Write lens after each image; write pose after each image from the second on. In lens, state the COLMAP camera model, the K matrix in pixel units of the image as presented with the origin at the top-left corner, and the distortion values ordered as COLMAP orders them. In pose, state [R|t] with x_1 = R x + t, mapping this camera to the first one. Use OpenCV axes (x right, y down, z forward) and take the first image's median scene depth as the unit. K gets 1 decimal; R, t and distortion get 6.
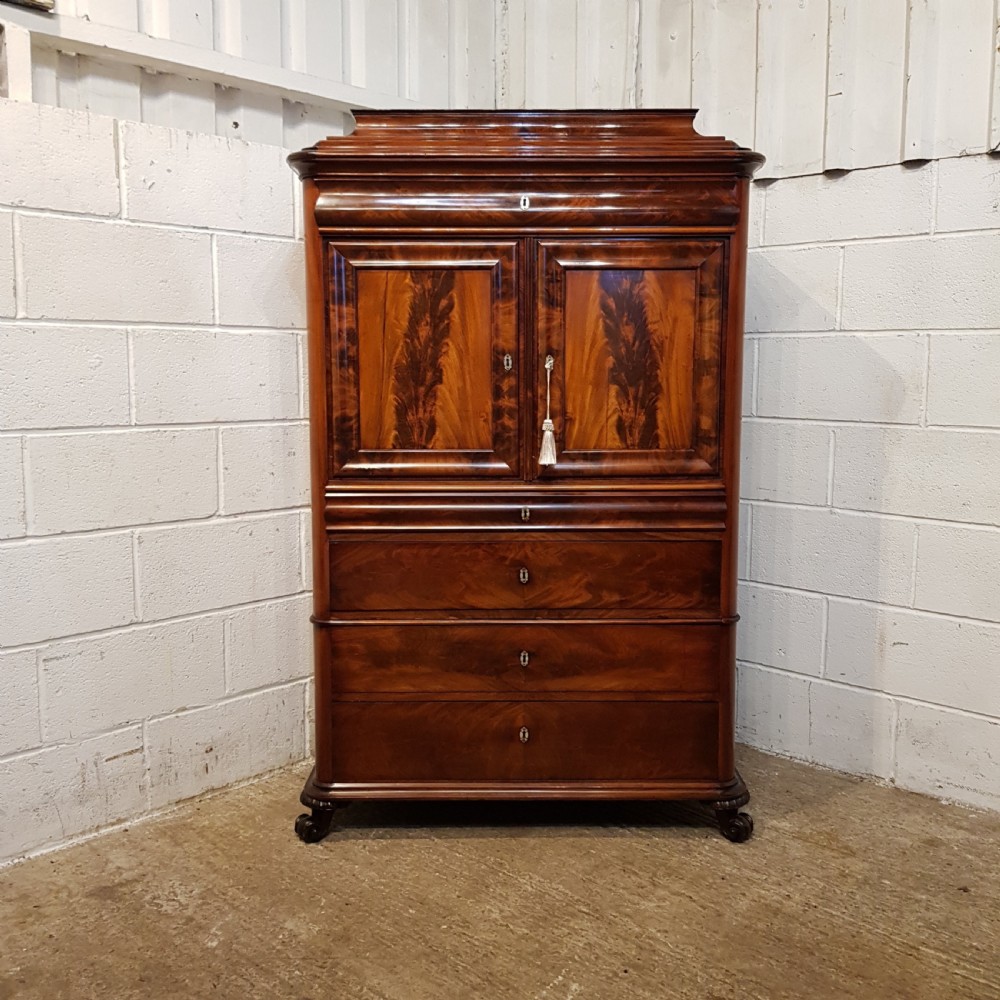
lens RADIAL K [[1041.9, 0, 507.6], [0, 1041.9, 485.7], [0, 0, 1]] dist [0.046481, 0.000000]
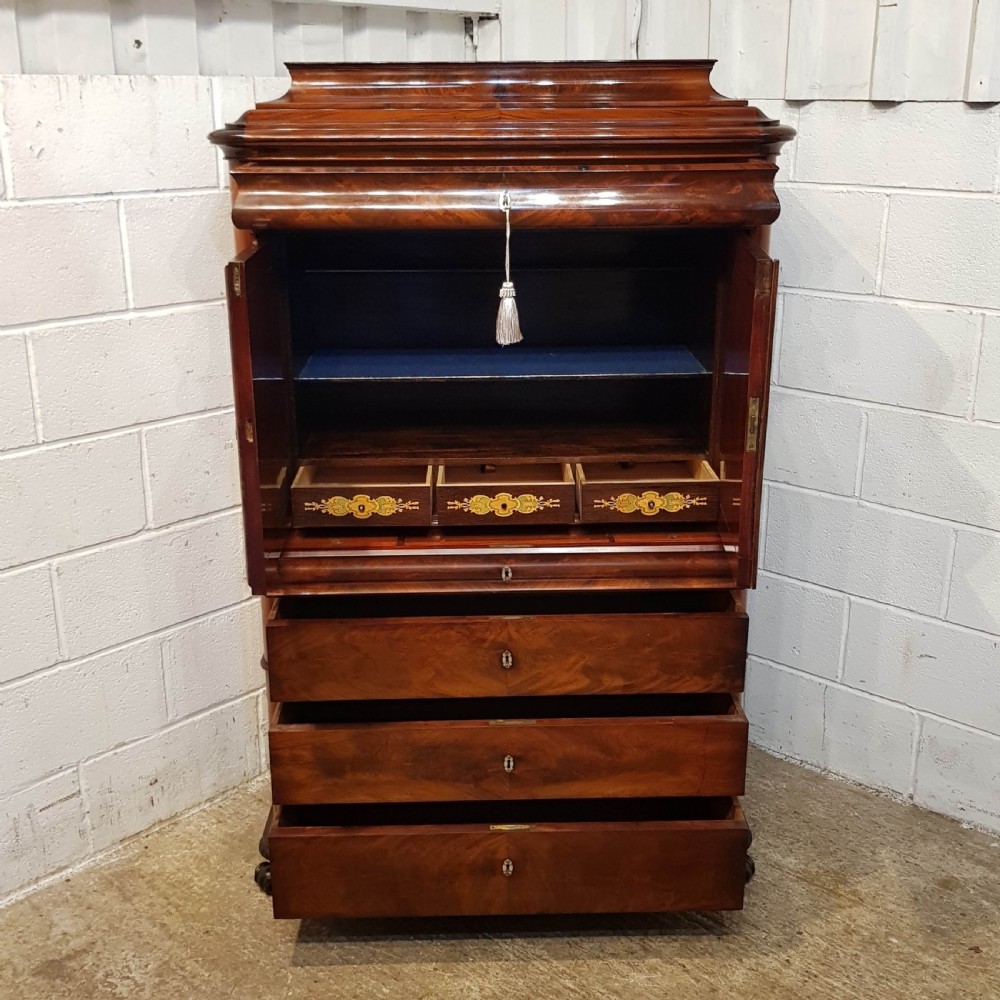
lens RADIAL K [[1255.7, 0, 508.6], [0, 1255.7, 501.4], [0, 0, 1]] dist [0.052915, 0.000000]
pose [[0.999818, -0.009280, 0.016663, 0.003052], [0.005790, 0.980097, 0.198437, -0.220547], [-0.018173, -0.198305, 0.979972, -0.017261]]
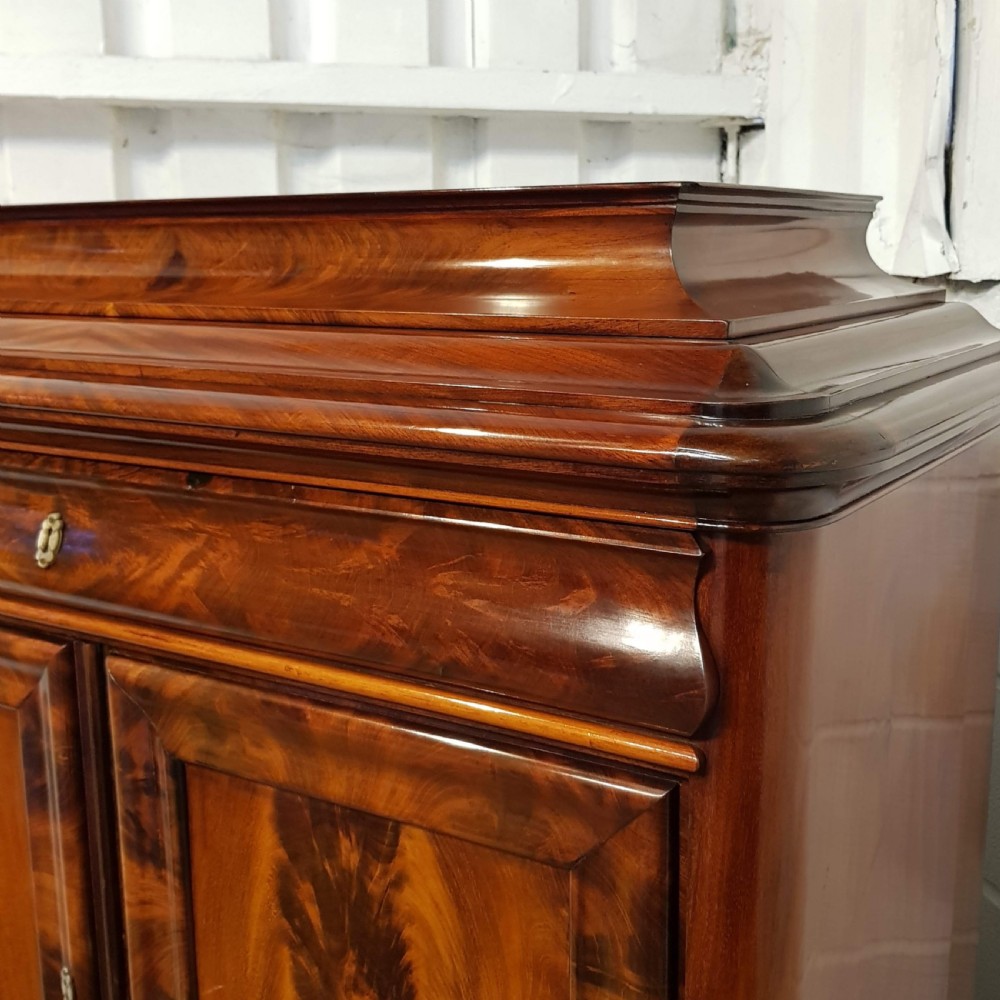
lens RADIAL K [[1290.9, 0, 519.7], [0, 1290.9, 473.7], [0, 0, 1]] dist [0.054968, 0.000000]
pose [[0.836531, 0.093432, -0.539894, 0.318044], [-0.060586, 0.995085, 0.078331, -0.314344], [0.544559, -0.032816, 0.838080, 0.729537]]
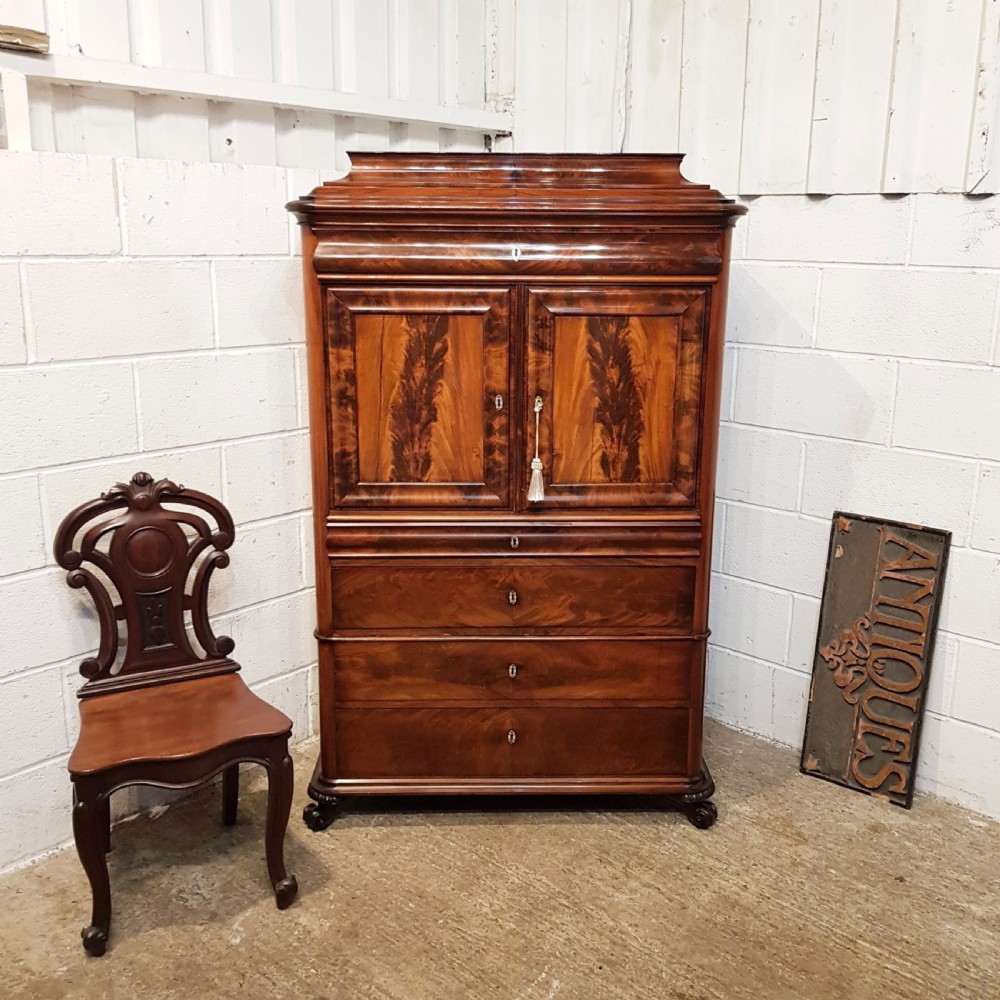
lens RADIAL K [[1041.9, 0, 512.9], [0, 1041.9, 487.9], [0, 0, 1]] dist [0.046481, 0.000000]
pose [[0.999747, 0.003812, 0.022162, -0.008552], [-0.006577, 0.991998, 0.126080, -0.163132], [-0.021504, -0.126194, 0.991772, -0.055494]]
